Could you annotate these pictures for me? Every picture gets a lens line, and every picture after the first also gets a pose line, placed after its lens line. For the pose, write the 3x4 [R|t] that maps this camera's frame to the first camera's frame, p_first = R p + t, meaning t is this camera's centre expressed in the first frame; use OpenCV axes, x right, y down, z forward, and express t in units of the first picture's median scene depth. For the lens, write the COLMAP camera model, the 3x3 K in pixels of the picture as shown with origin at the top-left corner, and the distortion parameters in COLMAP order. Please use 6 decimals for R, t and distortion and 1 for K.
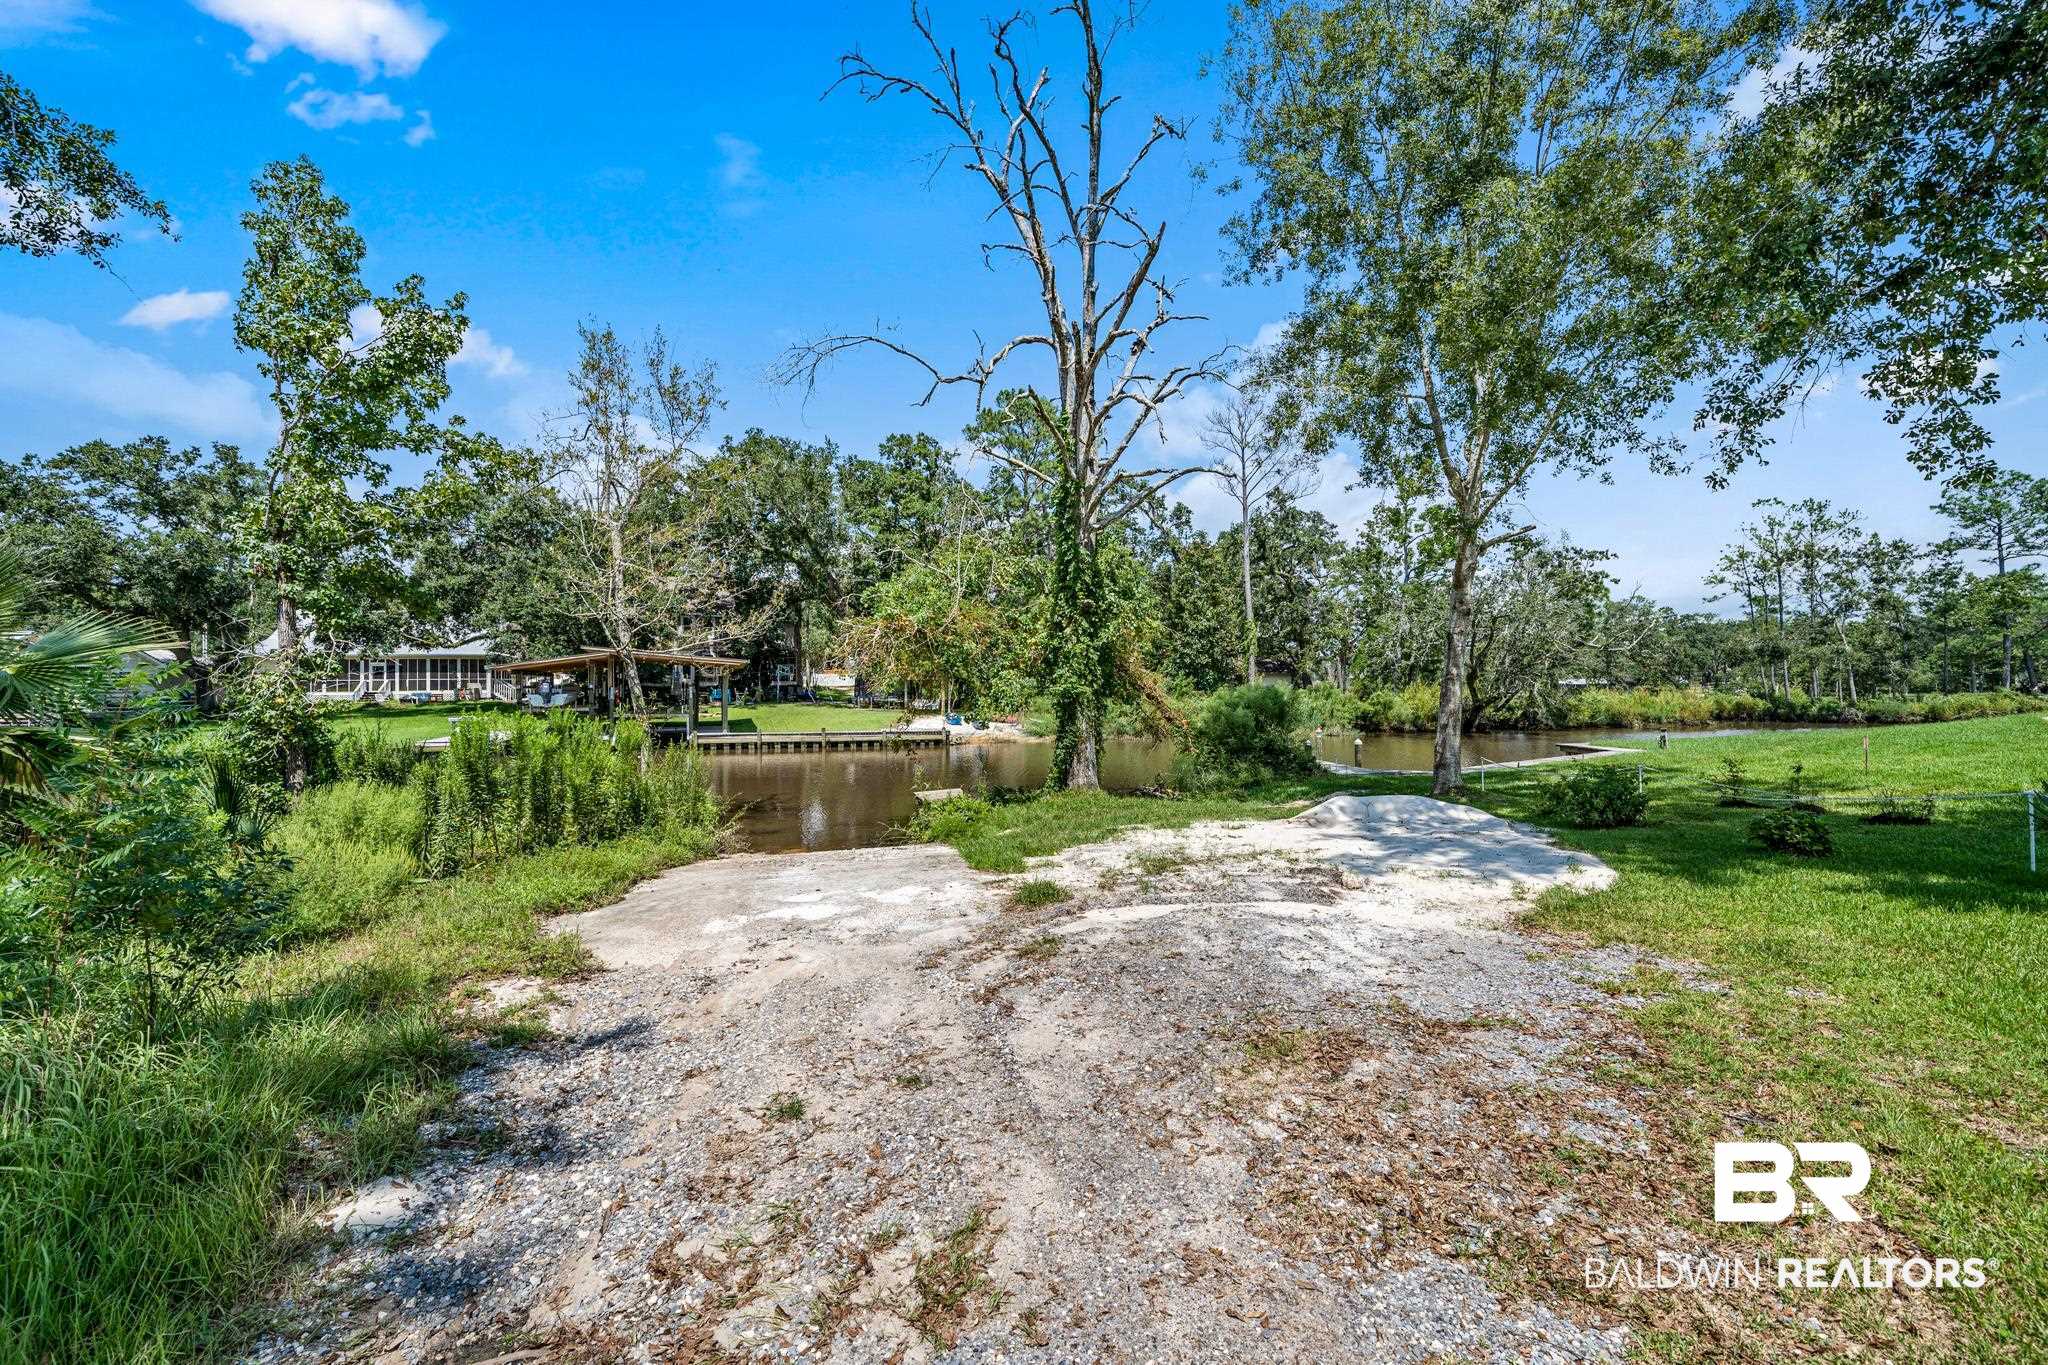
lens RADIAL K [[821.3, 0, 1032.4], [0, 821.3, 664.6], [0, 0, 1]] dist [-0.000447, 0.000058]
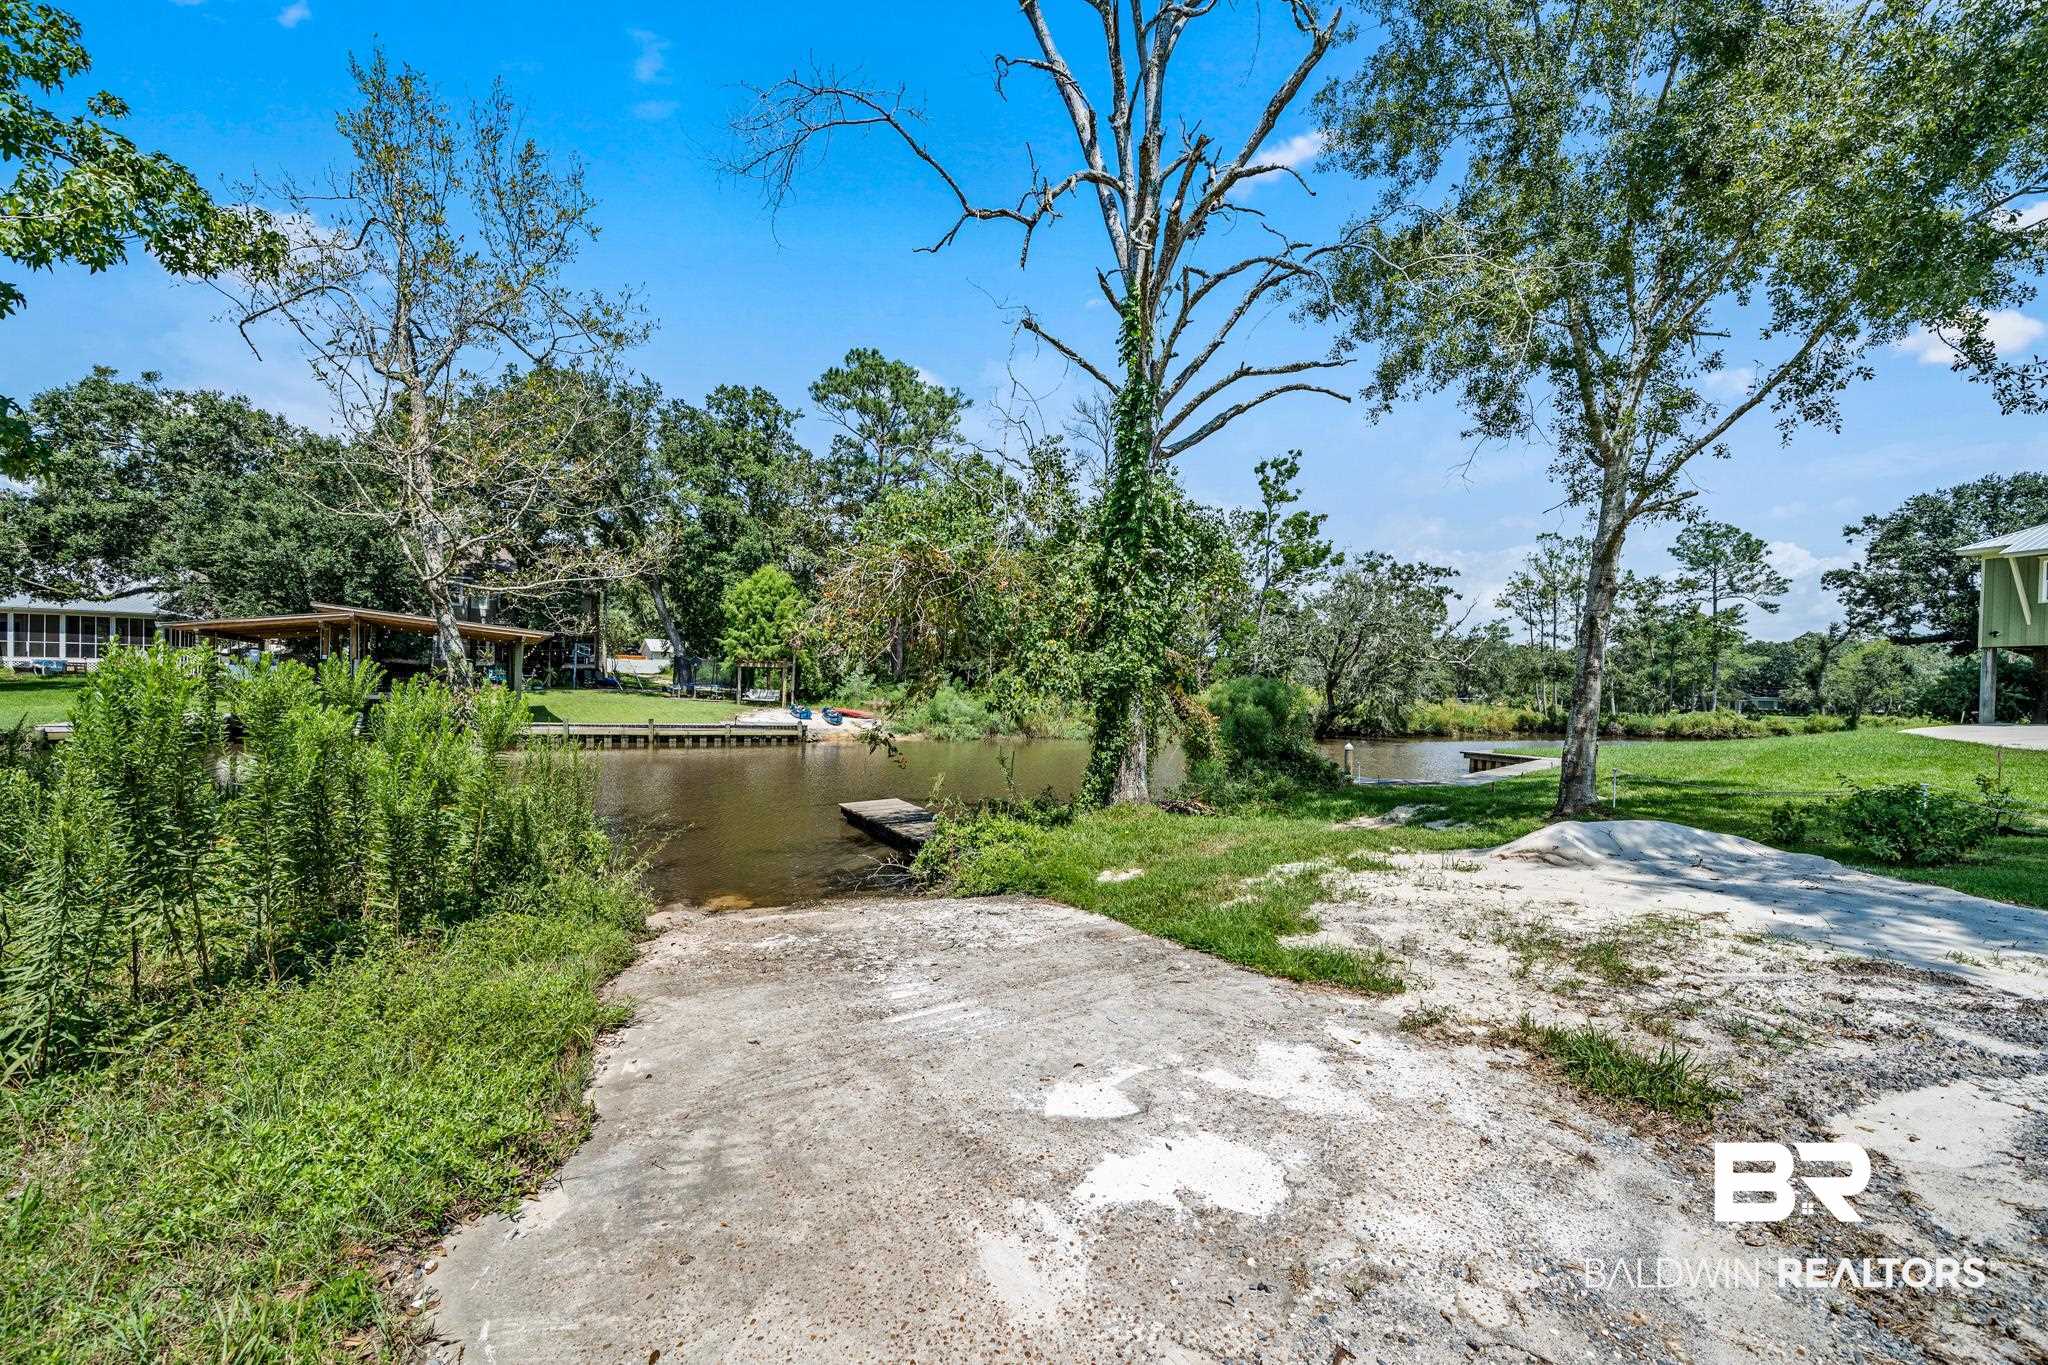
lens RADIAL K [[820.4, 0, 1021.1], [0, 820.4, 688.9], [0, 0, 1]] dist [-0.001010, -0.000055]
pose [[0.973823, 0.030804, 0.225210, -0.060163], [-0.037564, 0.998961, 0.025792, 0.008985], [-0.224182, -0.033577, 0.973969, 0.087668]]
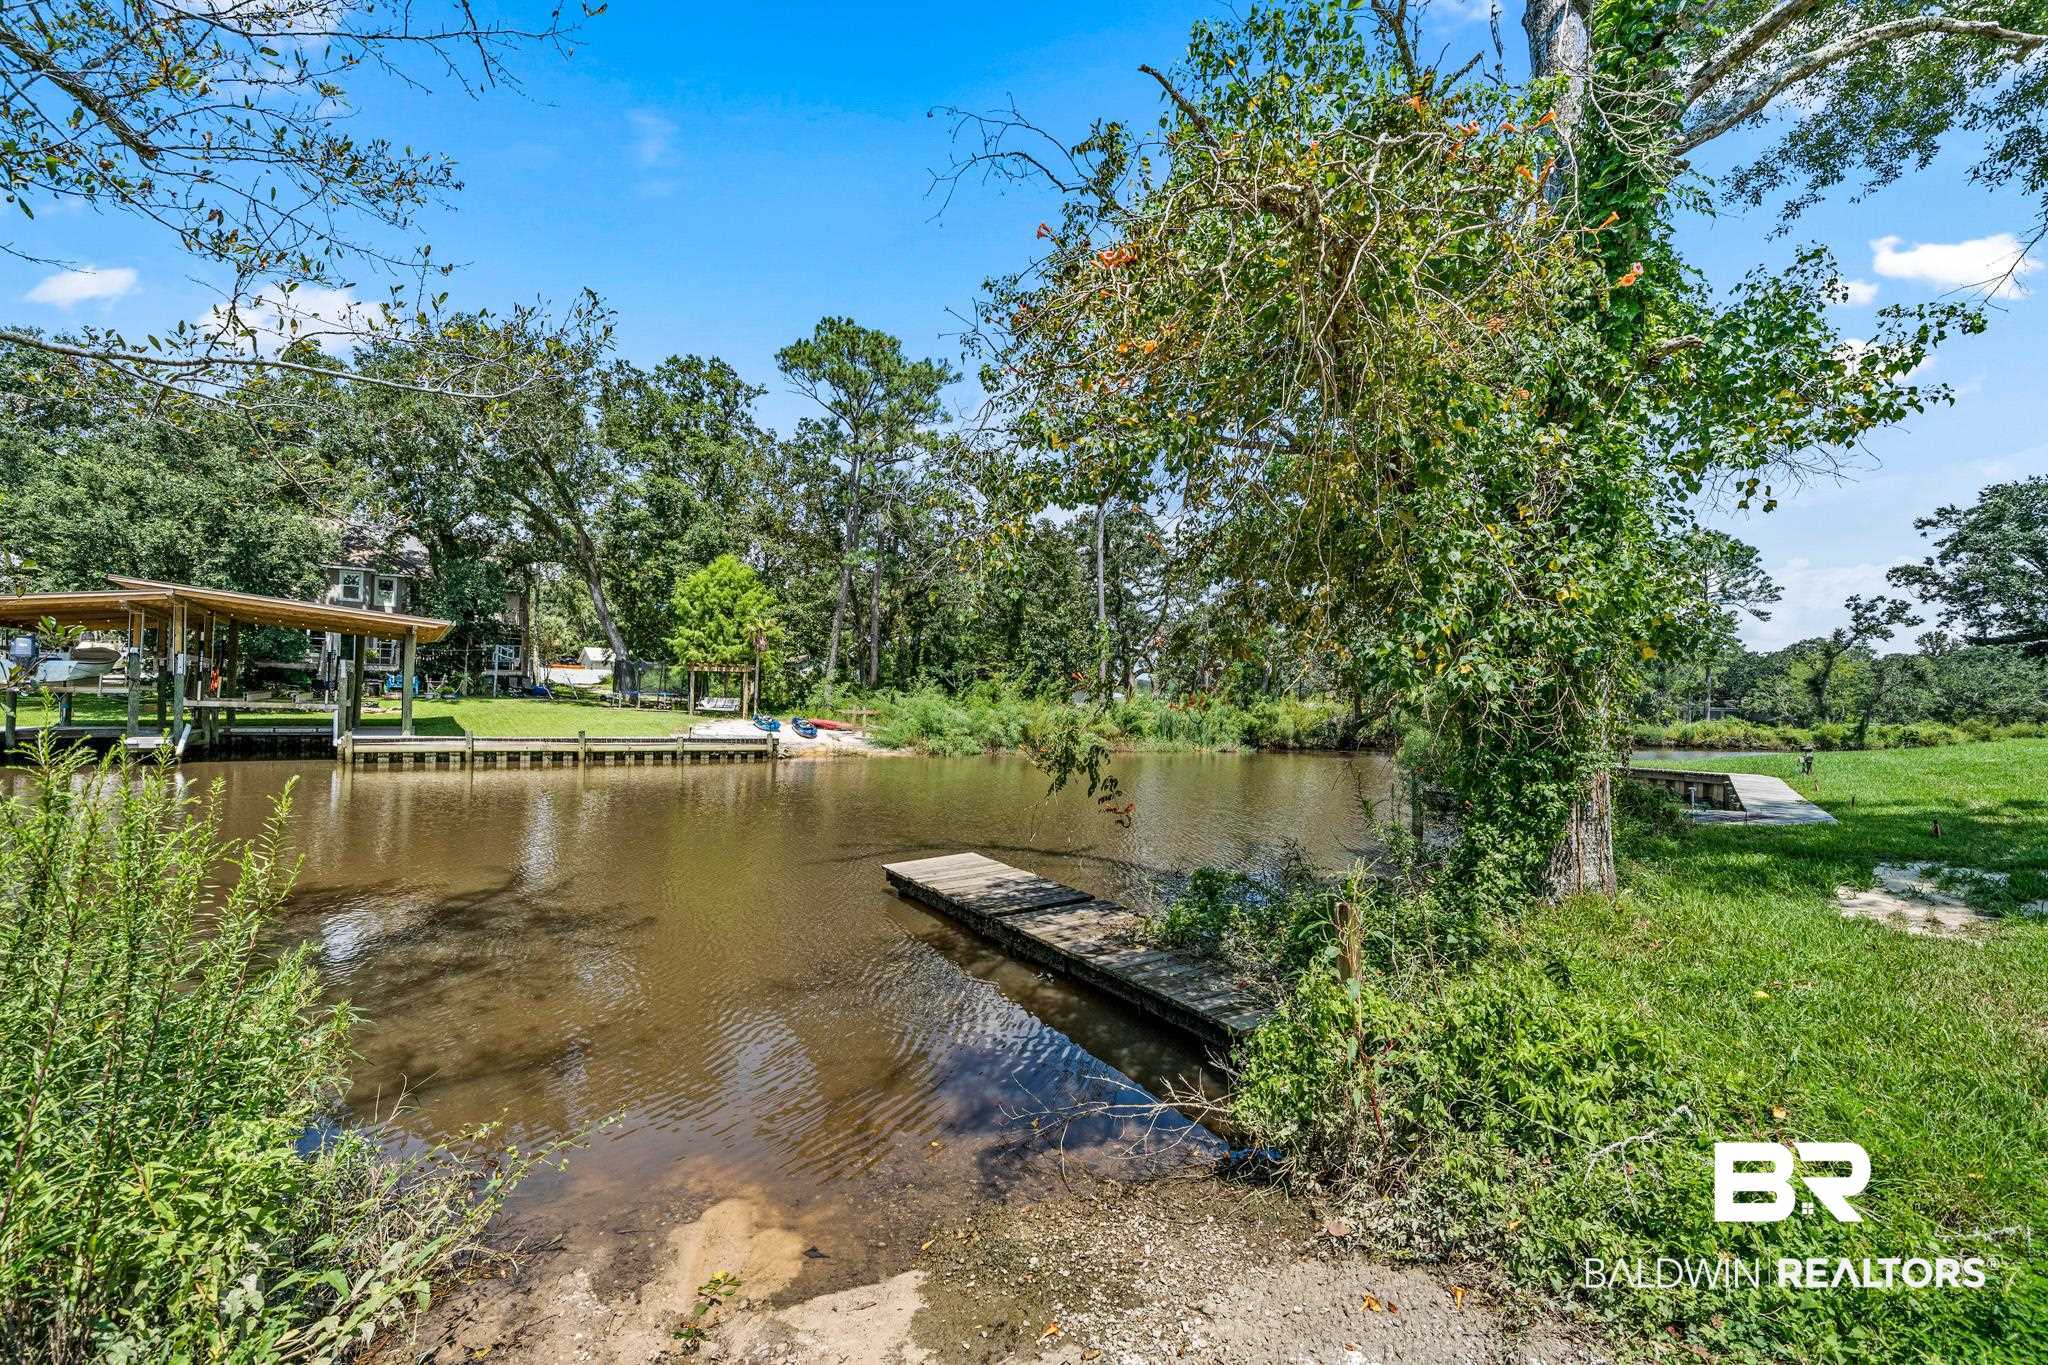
lens RADIAL K [[813.9, 0, 1024.0], [0, 813.9, 682.5], [0, 0, 1]] dist [-0.000980, -0.000220]
pose [[0.957738, 0.035860, 0.285398, -0.078268], [-0.036998, 0.999314, -0.001404, 0.019859], [-0.285253, -0.009215, 0.958408, 0.208865]]
